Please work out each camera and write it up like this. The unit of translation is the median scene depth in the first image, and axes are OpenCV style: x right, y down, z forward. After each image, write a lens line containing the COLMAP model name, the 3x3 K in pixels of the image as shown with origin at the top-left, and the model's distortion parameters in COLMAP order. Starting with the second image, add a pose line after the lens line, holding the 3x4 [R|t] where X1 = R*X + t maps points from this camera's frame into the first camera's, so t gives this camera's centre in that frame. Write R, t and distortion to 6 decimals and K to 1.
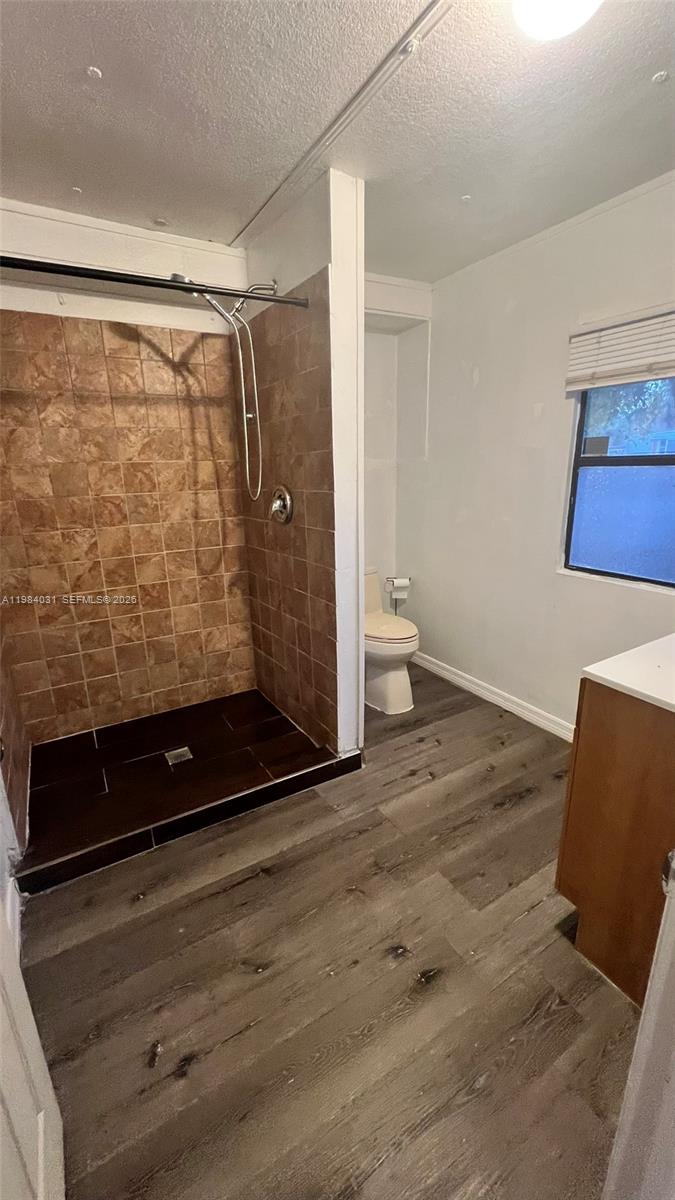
lens RADIAL K [[479.7, 0, 337.5], [0, 479.7, 600.0], [0, 0, 1]] dist [-0.001295, 0.000133]
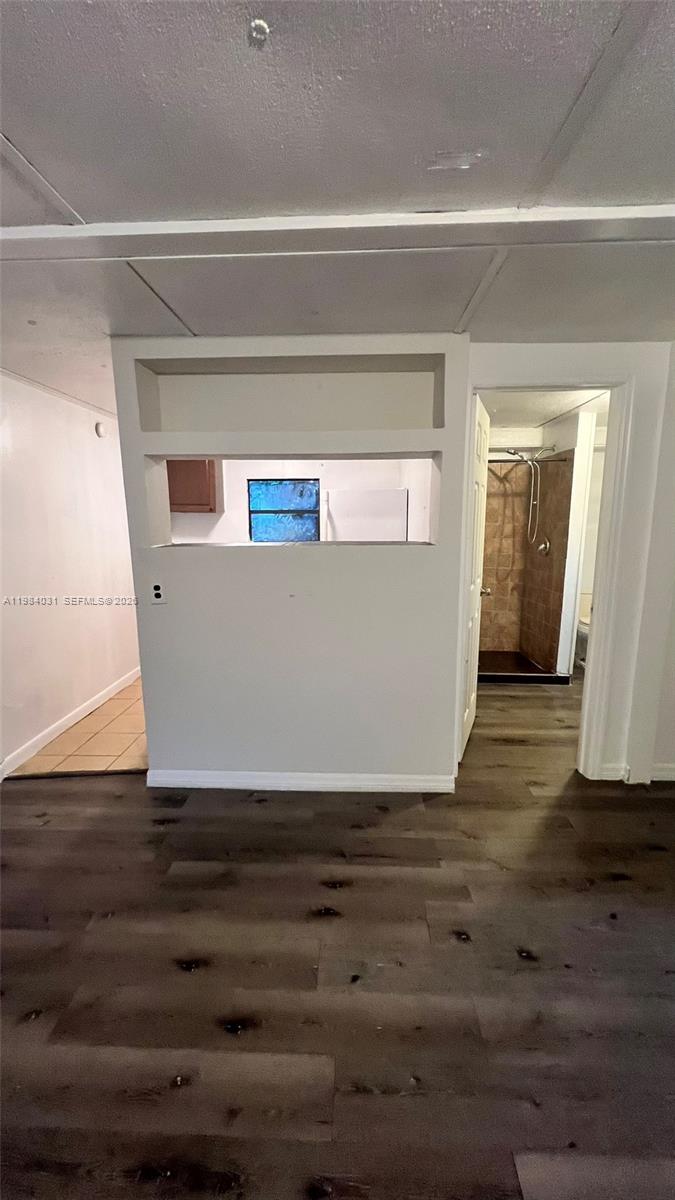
lens RADIAL K [[478.1, 0, 337.5], [0, 478.1, 600.0], [0, 0, 1]] dist [0.001040, 0.000315]
pose [[0.832498, 0.113671, -0.542242, 0.263202], [-0.168415, 0.984332, -0.052217, 0.262341], [0.527811, 0.134793, 0.838598, -1.070387]]
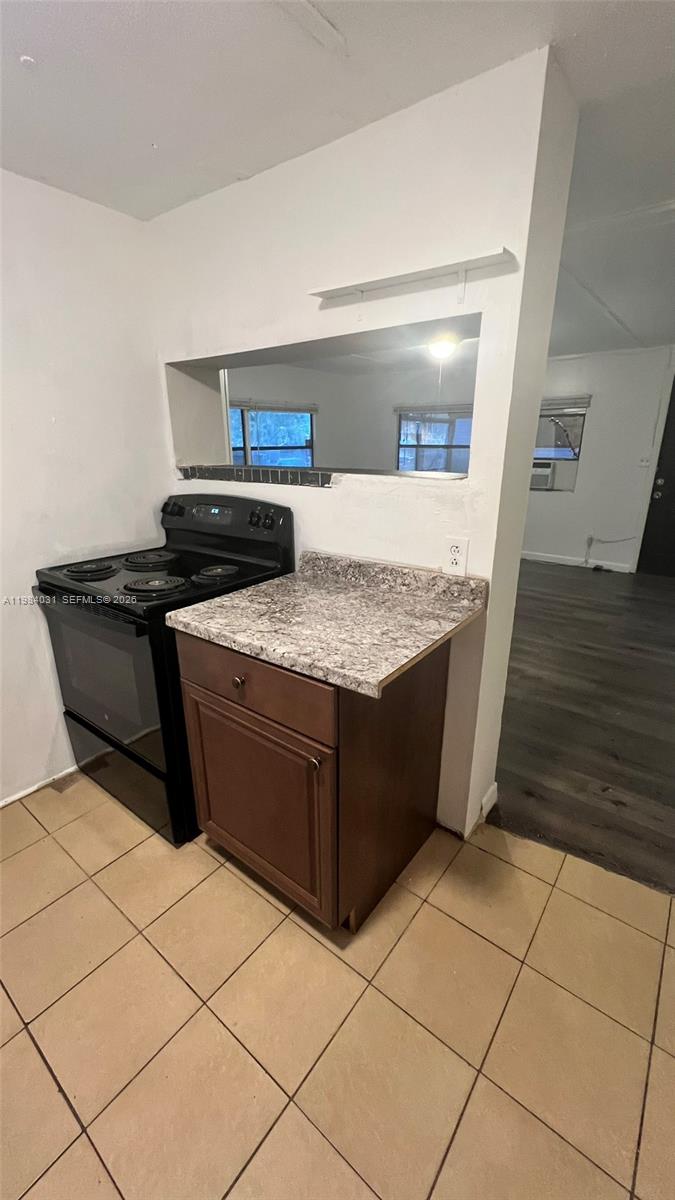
lens RADIAL K [[479.7, 0, 337.5], [0, 479.7, 600.0], [0, 0, 1]] dist [-0.001295, 0.000133]
pose [[-0.359336, -0.270463, 0.893156, -1.259080], [0.273252, 0.884639, 0.377819, -0.011614], [-0.892306, 0.379821, -0.243978, 0.039095]]
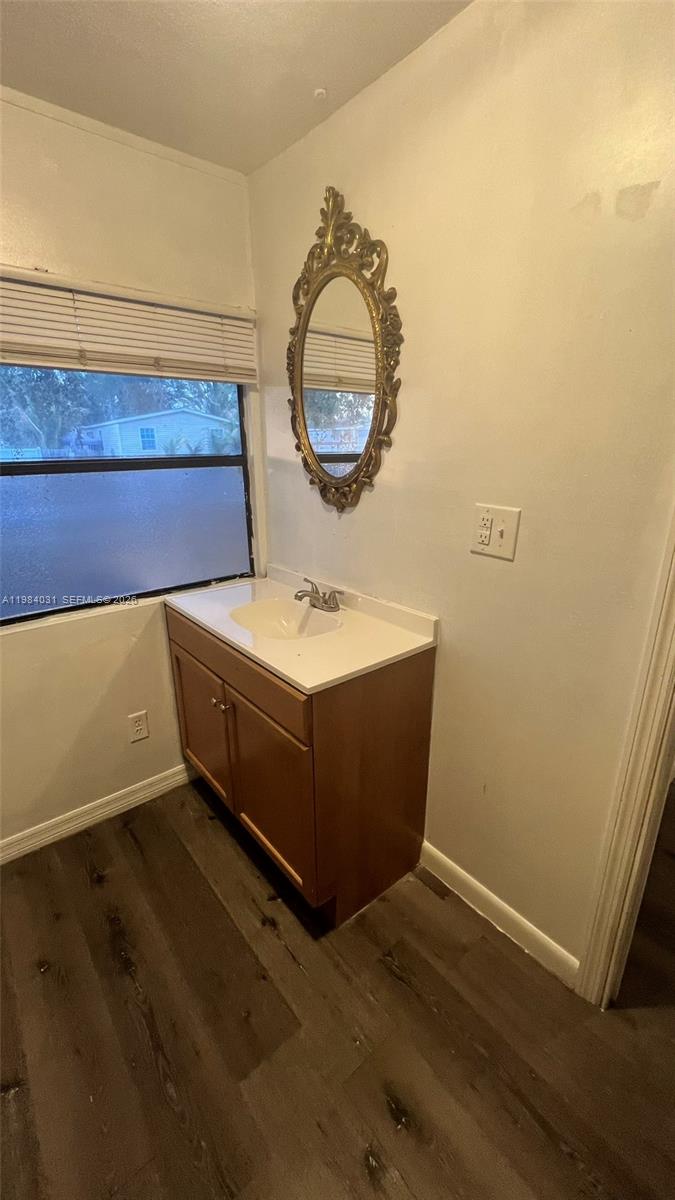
lens RADIAL K [[478.1, 0, 337.5], [0, 478.1, 600.0], [0, 0, 1]] dist [0.001040, 0.000315]
pose [[-0.144085, -0.279936, 0.949144, -0.181784], [0.286879, 0.906146, 0.310804, -0.153852], [-0.947069, 0.317072, -0.050254, 0.495506]]
